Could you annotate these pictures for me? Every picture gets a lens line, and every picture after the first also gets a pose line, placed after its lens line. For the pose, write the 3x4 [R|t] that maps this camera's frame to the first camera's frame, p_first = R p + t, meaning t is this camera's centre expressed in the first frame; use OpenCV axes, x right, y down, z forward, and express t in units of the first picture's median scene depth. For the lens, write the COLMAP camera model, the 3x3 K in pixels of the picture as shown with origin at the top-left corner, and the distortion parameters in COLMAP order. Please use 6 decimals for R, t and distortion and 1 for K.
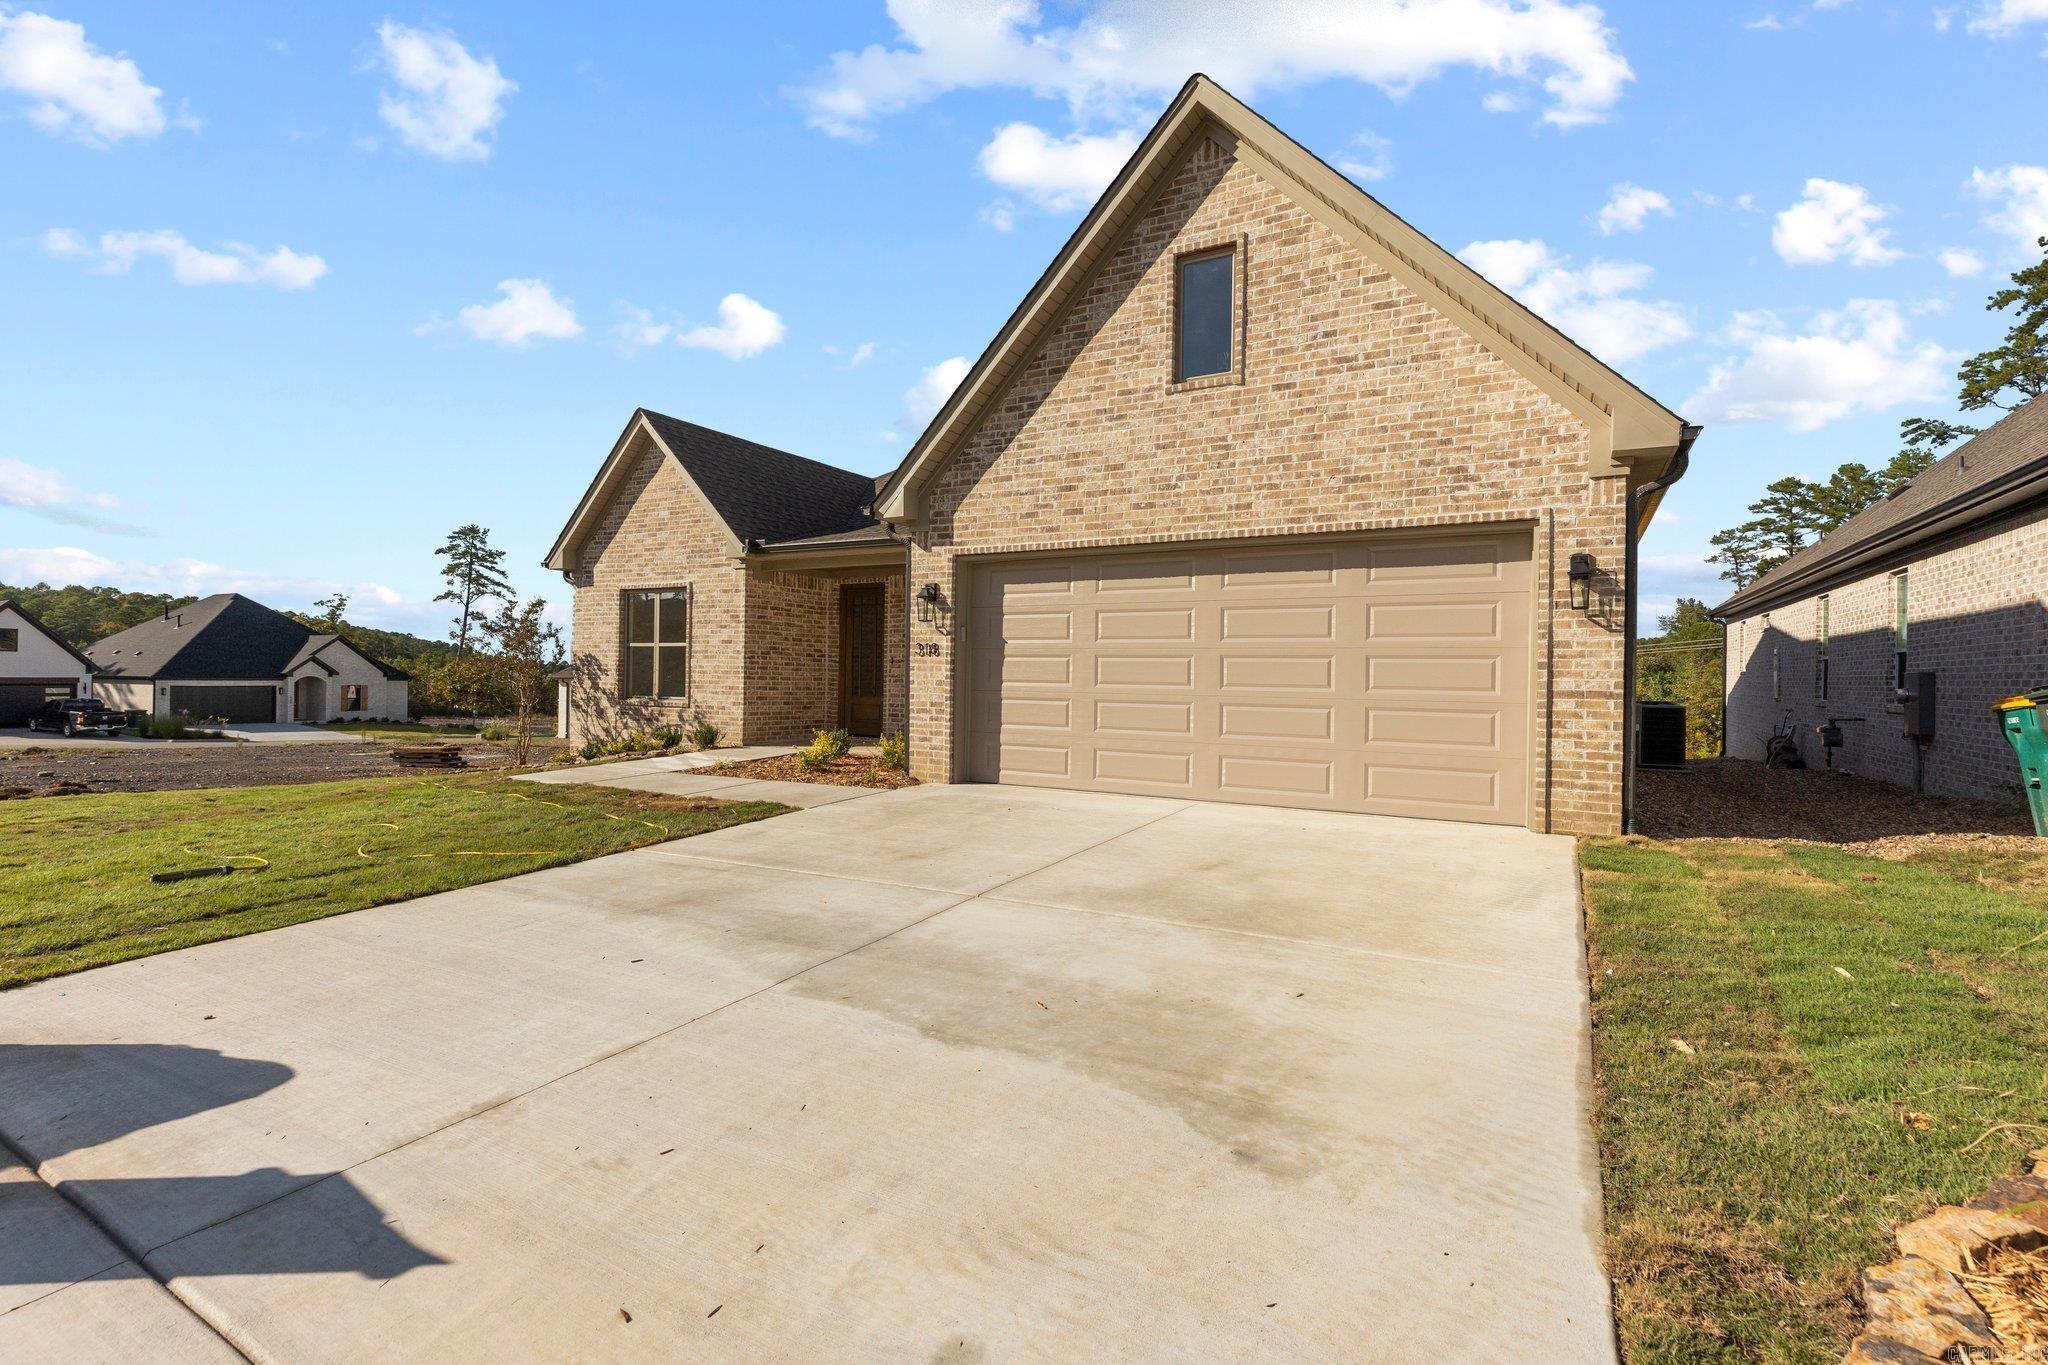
lens RADIAL K [[939.7, 0, 1015.0], [0, 939.7, 681.3], [0, 0, 1]] dist [0.006480, -0.000322]
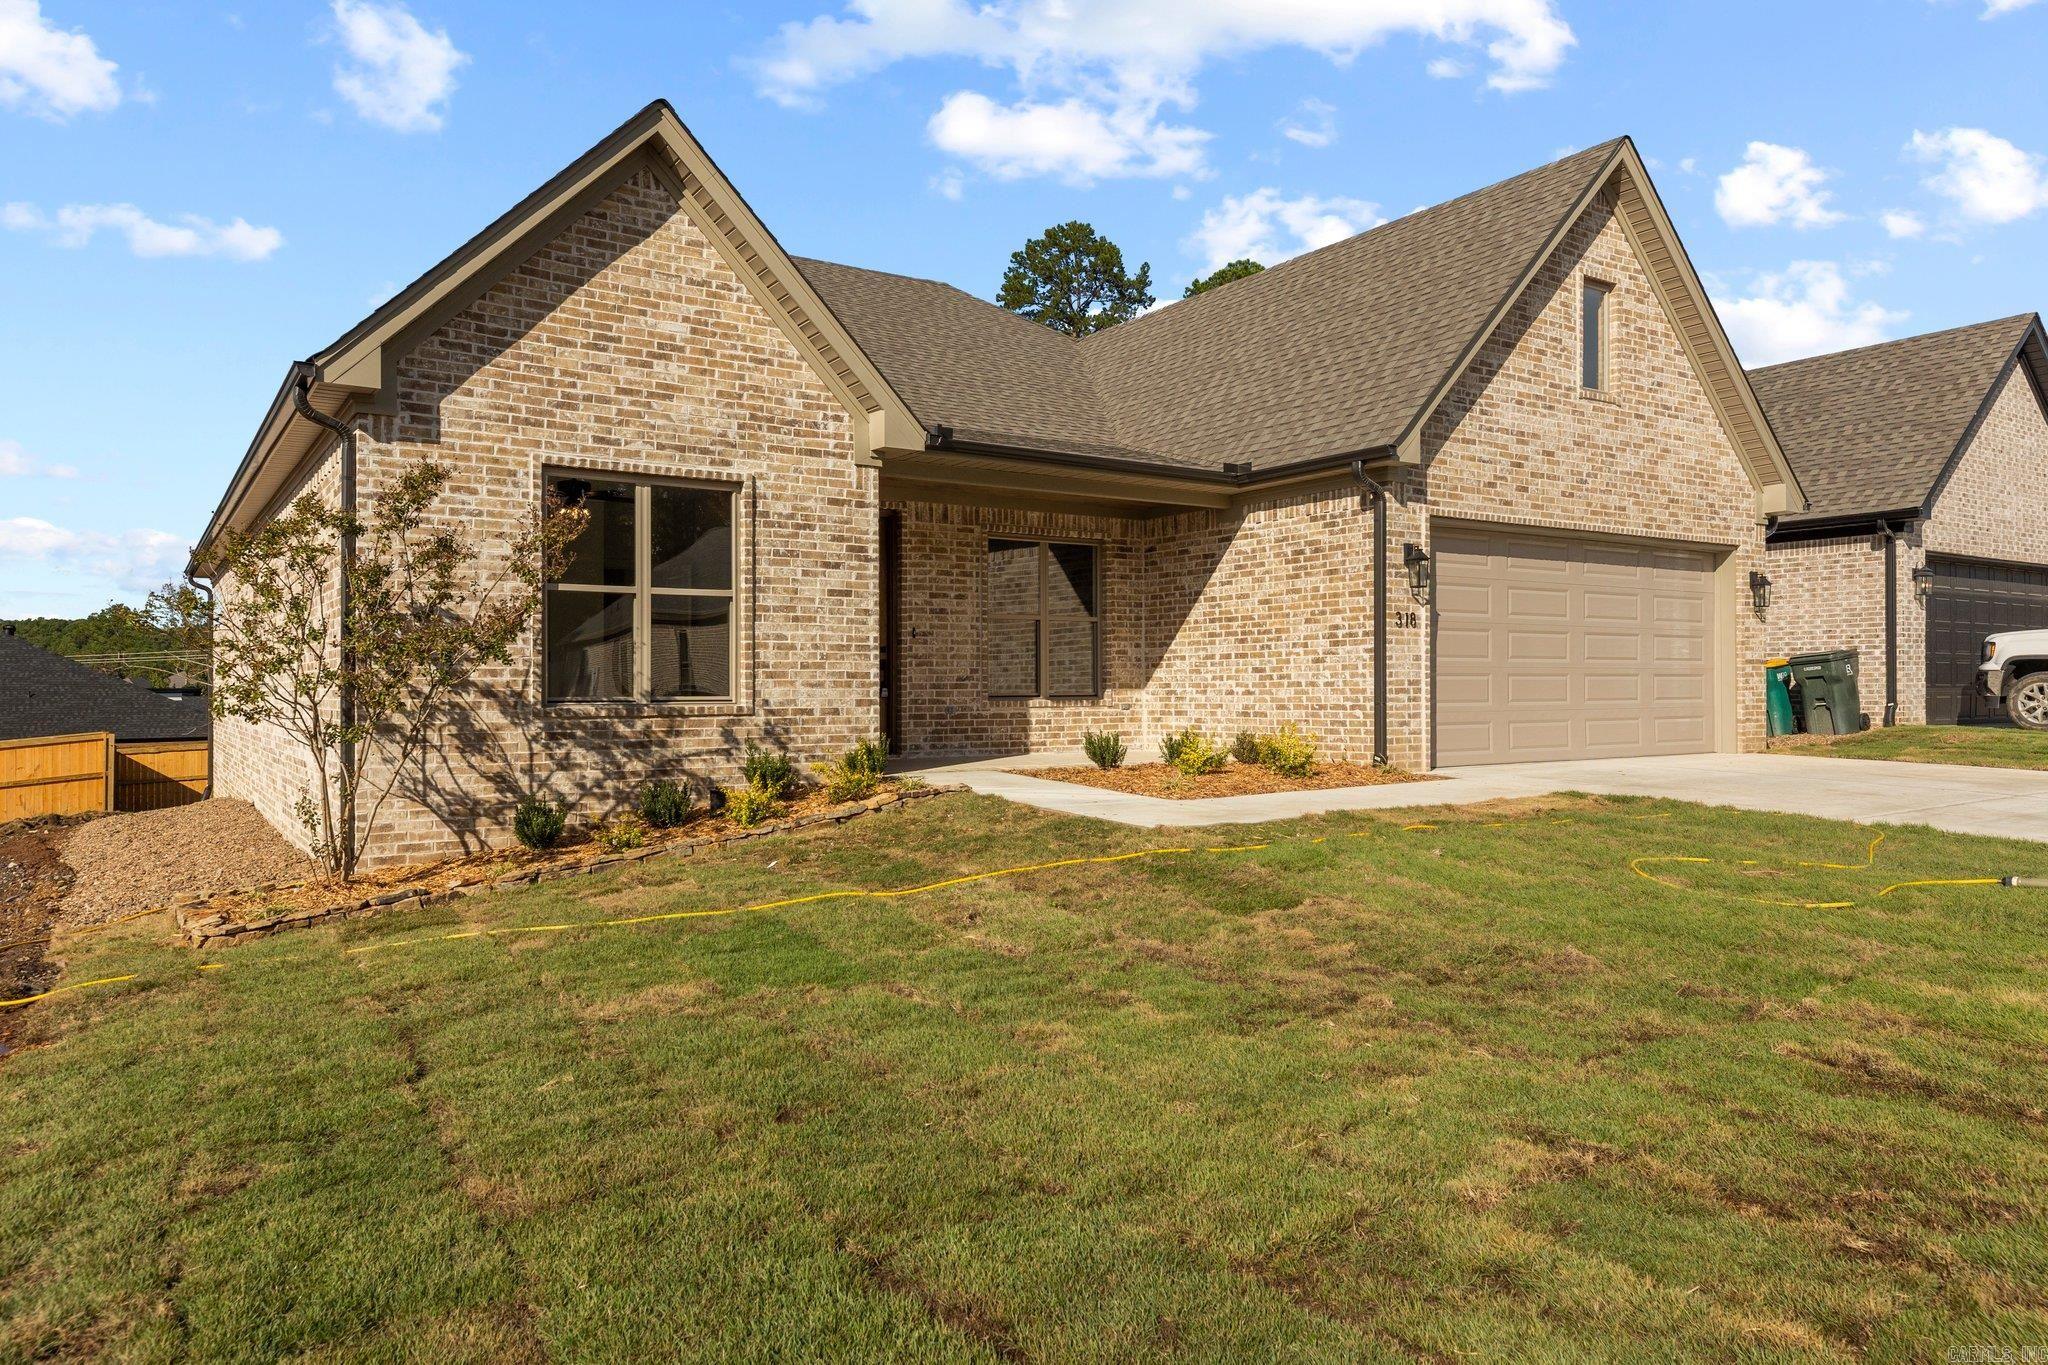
lens RADIAL K [[1349.0, 0, 1022.9], [0, 1349.0, 684.6], [0, 0, 1]] dist [0.009884, 0.001721]
pose [[0.444987, -0.012683, 0.895447, -1.375807], [0.015773, 0.999856, 0.006324, 0.012430], [-0.895398, 0.011310, 0.445123, 0.771530]]
